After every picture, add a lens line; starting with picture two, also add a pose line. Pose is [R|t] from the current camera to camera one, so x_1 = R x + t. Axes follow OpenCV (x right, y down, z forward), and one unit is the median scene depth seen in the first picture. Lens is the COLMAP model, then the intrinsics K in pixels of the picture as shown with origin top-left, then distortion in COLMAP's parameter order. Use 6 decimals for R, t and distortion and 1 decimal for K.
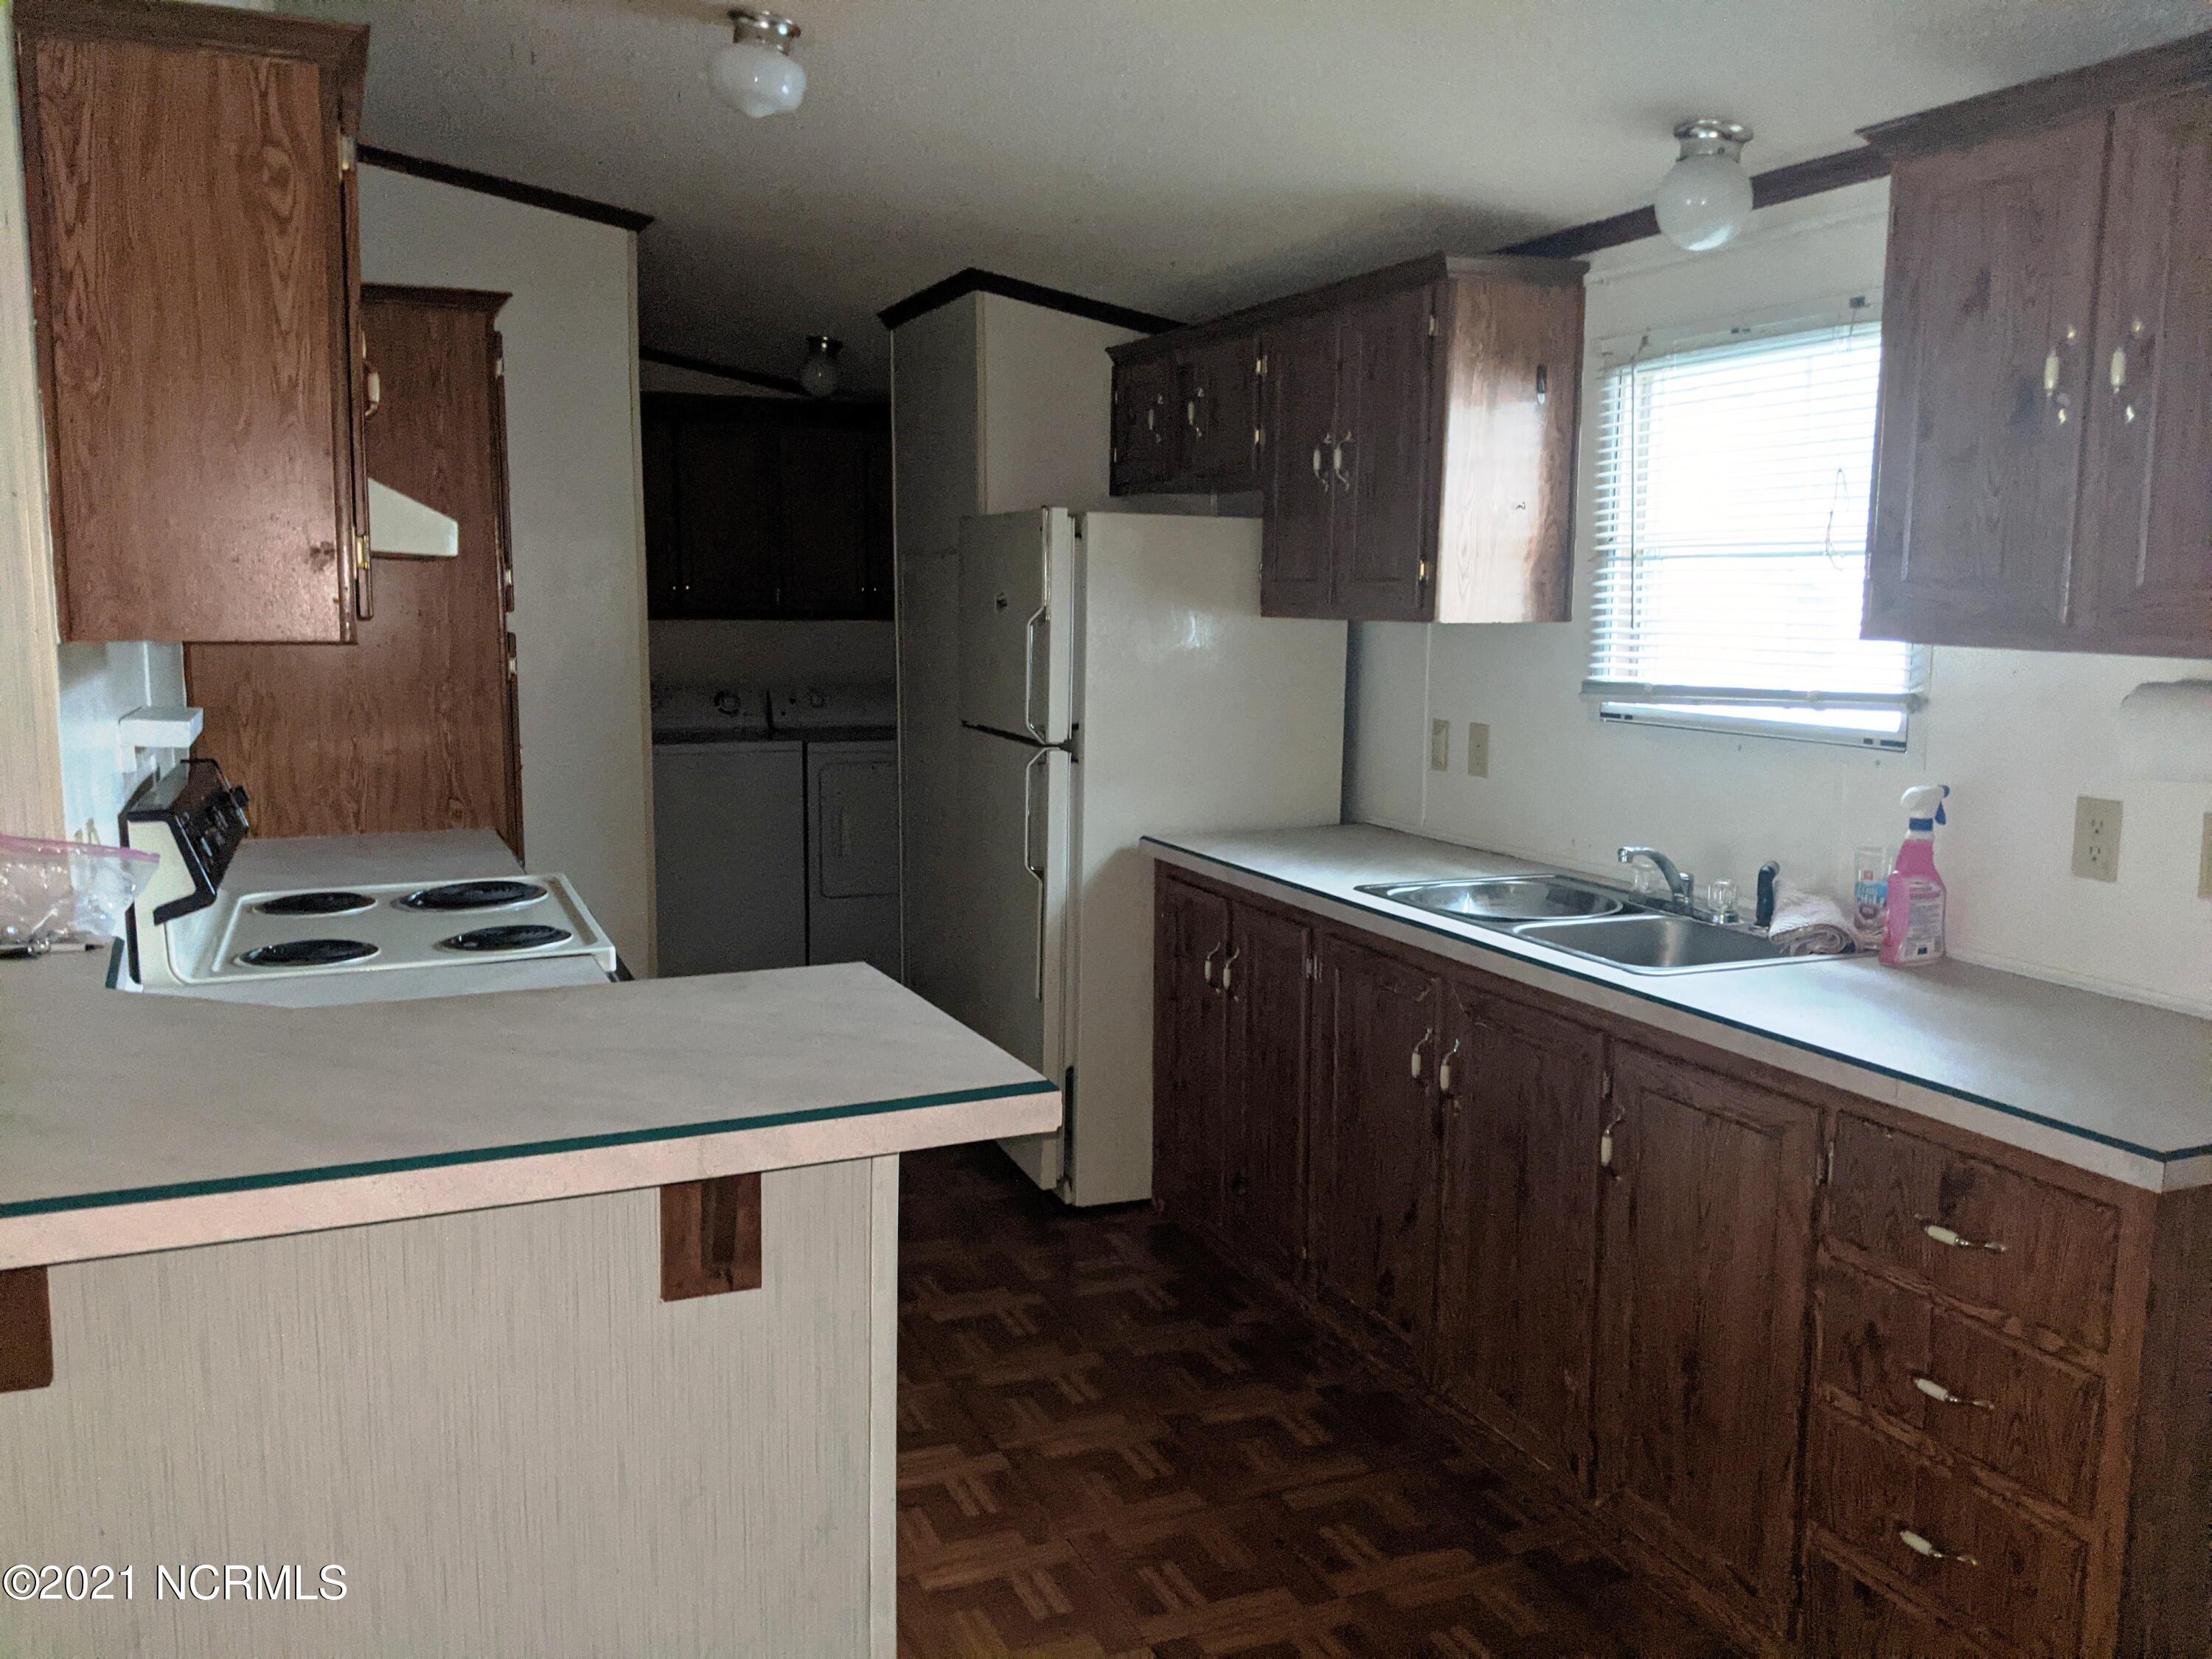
lens RADIAL K [[1807.8, 0, 1106.0], [0, 1807.8, 829.5], [0, 0, 1]] dist [0.085388, -0.135485]
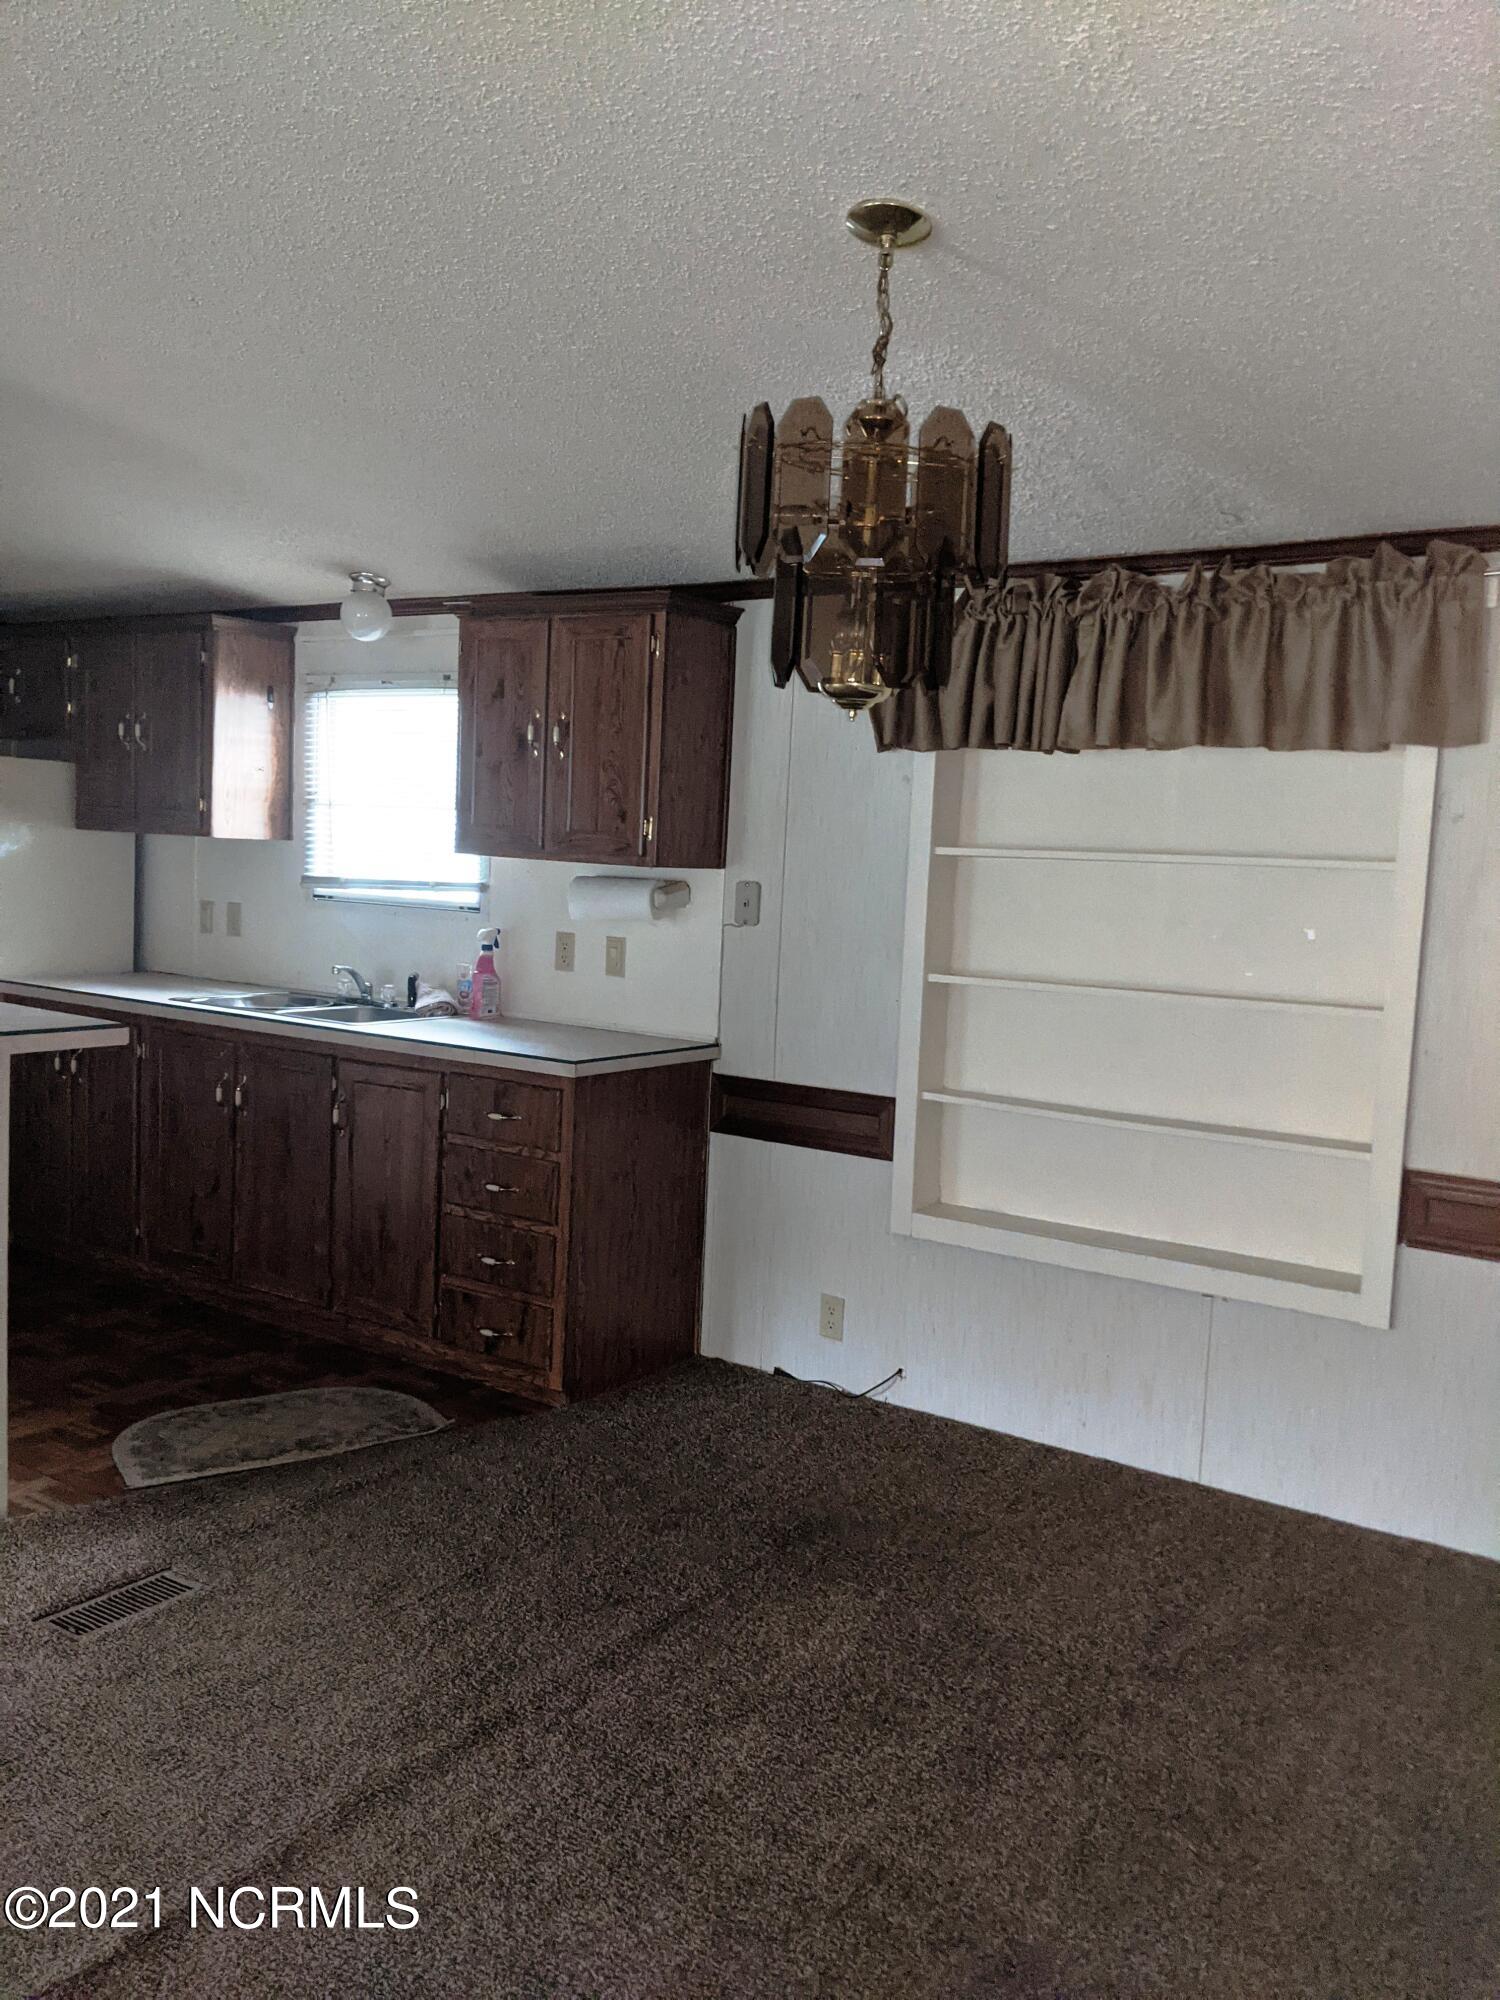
lens RADIAL K [[1634.5, 0, 793.5], [0, 1634.5, 997.0], [0, 0, 1]] dist [0.085388, -0.135485]
pose [[0.834166, -0.020626, 0.551127, -0.237631], [0.034567, 0.999291, -0.014921, 0.082229], [-0.550429, 0.031497, 0.834288, -0.612218]]
